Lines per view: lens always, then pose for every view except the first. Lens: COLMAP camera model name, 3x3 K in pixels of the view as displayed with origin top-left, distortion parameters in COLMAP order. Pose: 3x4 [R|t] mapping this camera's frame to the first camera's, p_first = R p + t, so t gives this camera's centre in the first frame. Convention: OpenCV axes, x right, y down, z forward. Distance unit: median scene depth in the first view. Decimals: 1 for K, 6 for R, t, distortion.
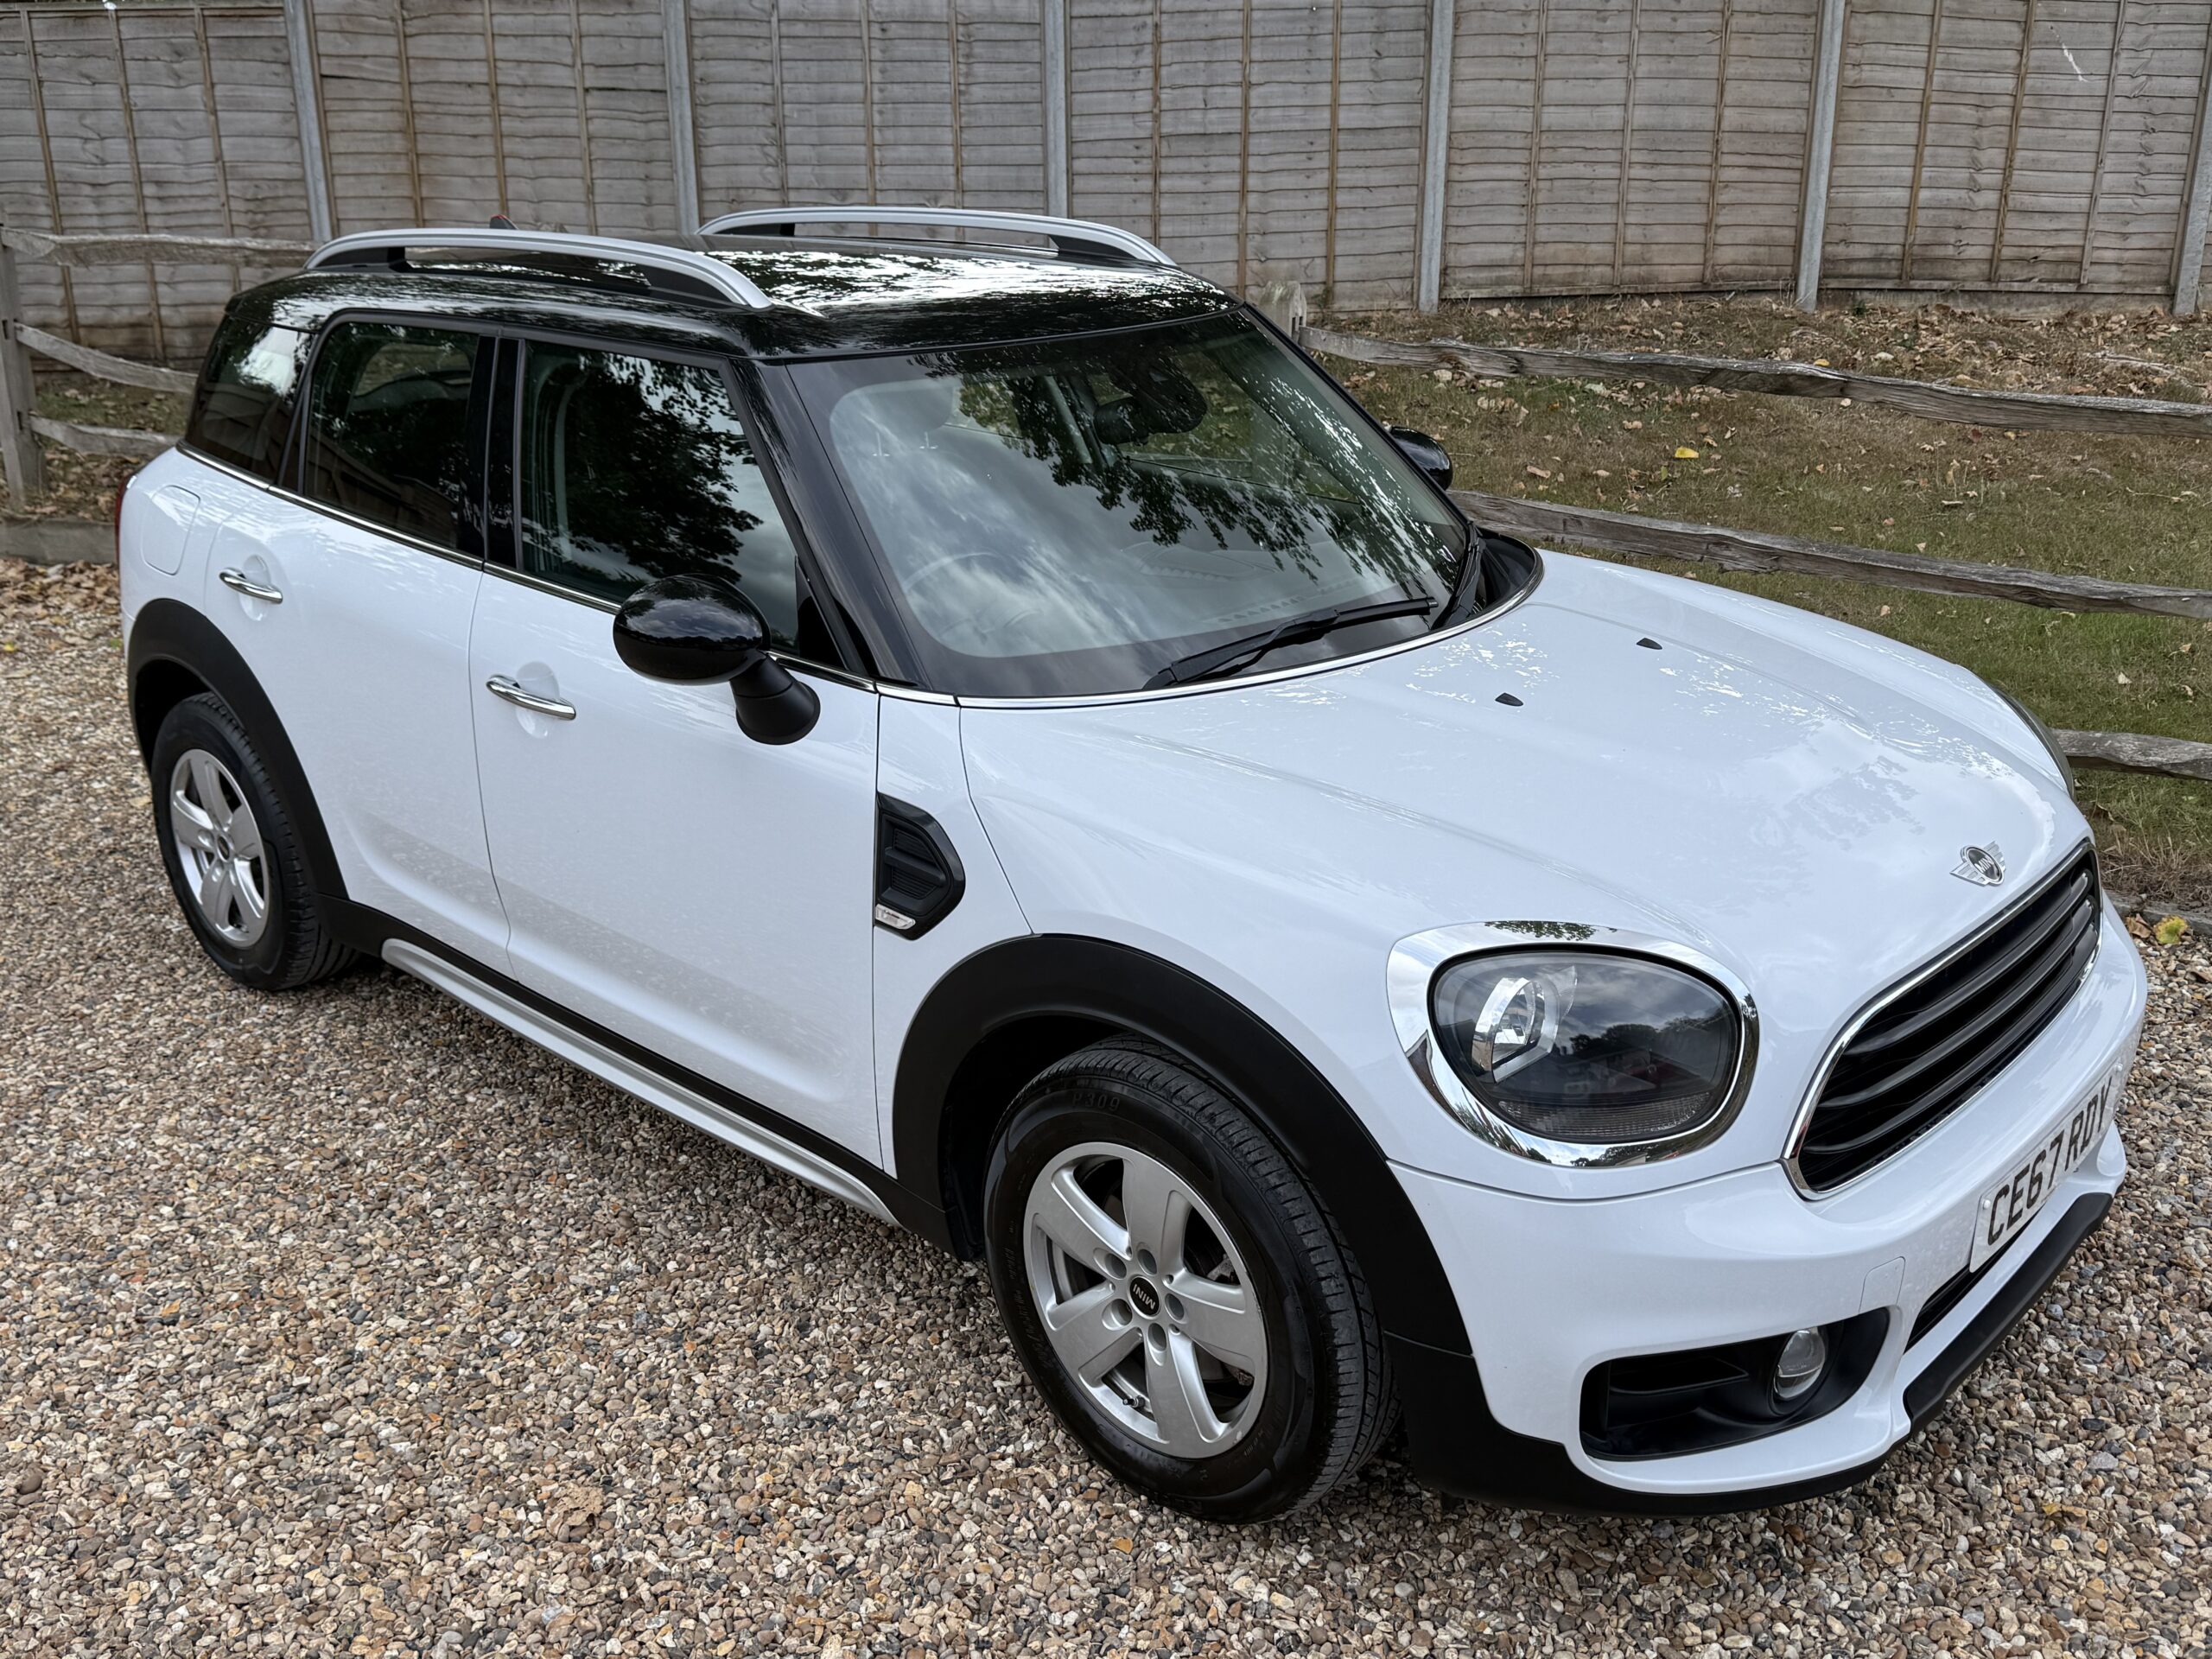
lens RADIAL K [[2030.7, 0, 1103.2], [0, 2030.7, 825.1], [0, 0, 1]] dist [0.100418, -0.180316]
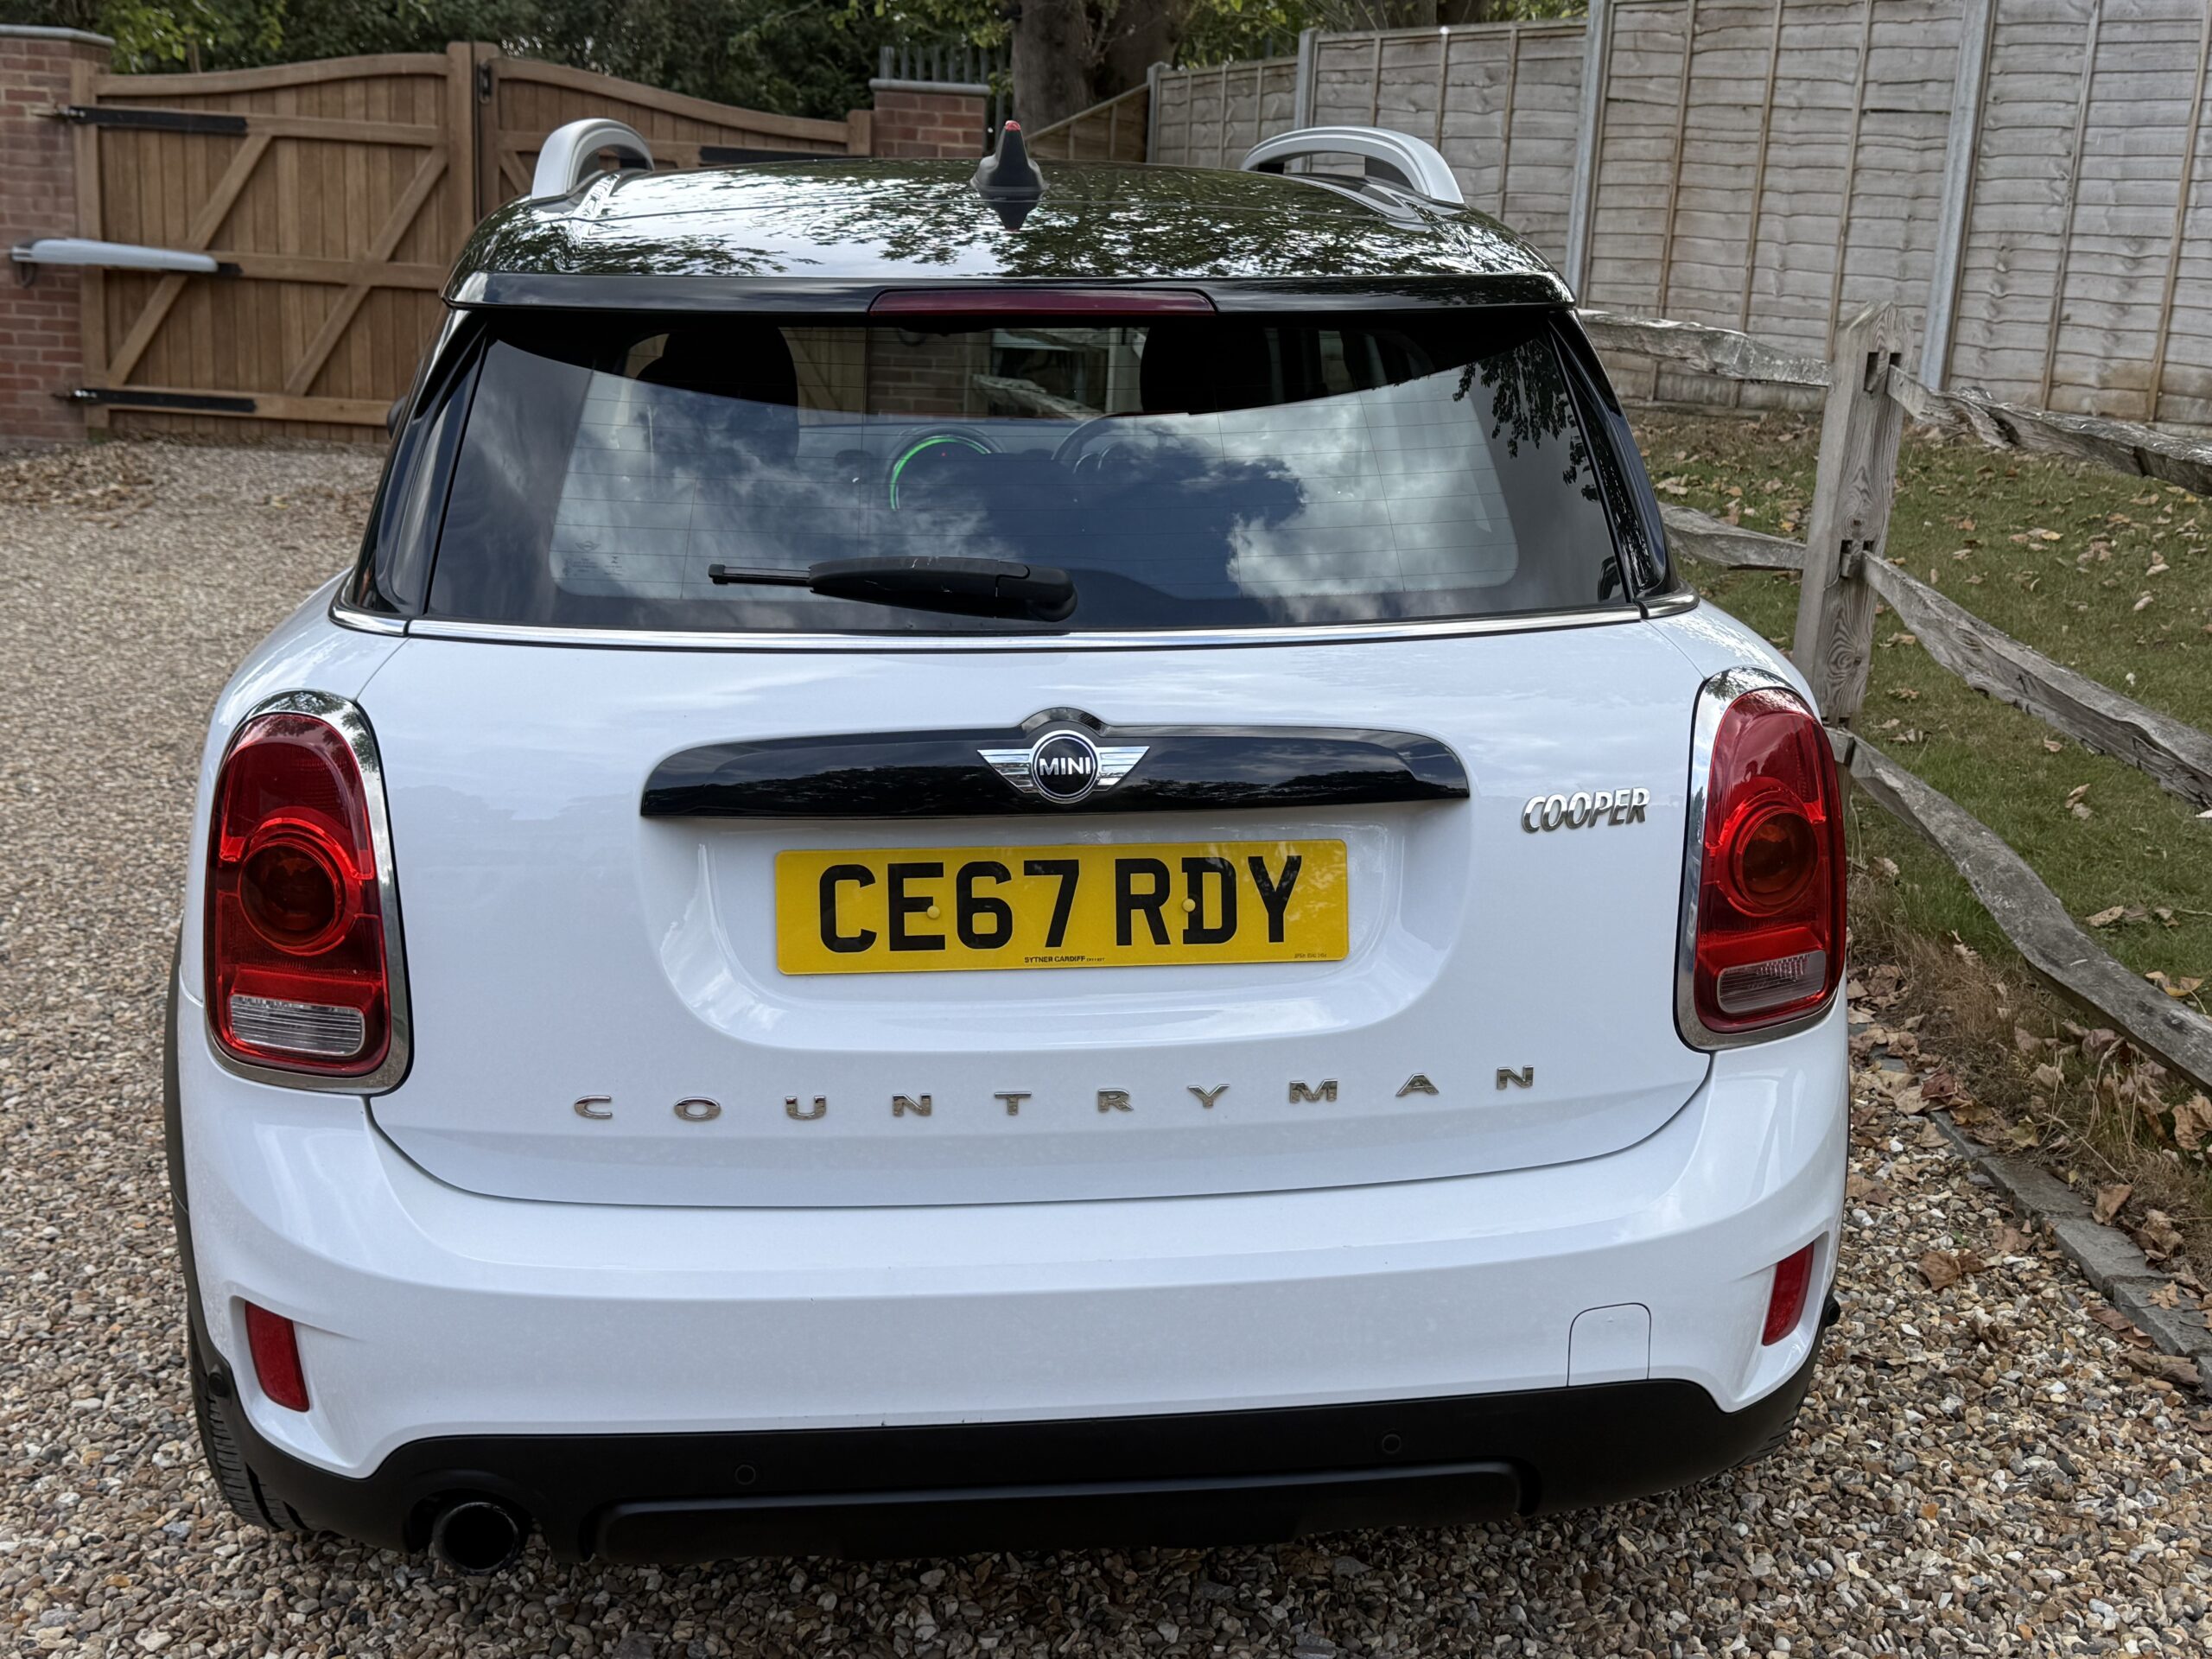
lens RADIAL K [[2421.5, 0, 1093.5], [0, 2421.5, 828.3], [0, 0, 1]] dist [0.164554, -0.346924]
pose [[0.660476, 0.209075, -0.721151, 0.891810], [-0.272422, 0.961731, 0.029322, -0.073204], [0.699684, 0.177091, 0.692157, 0.421148]]
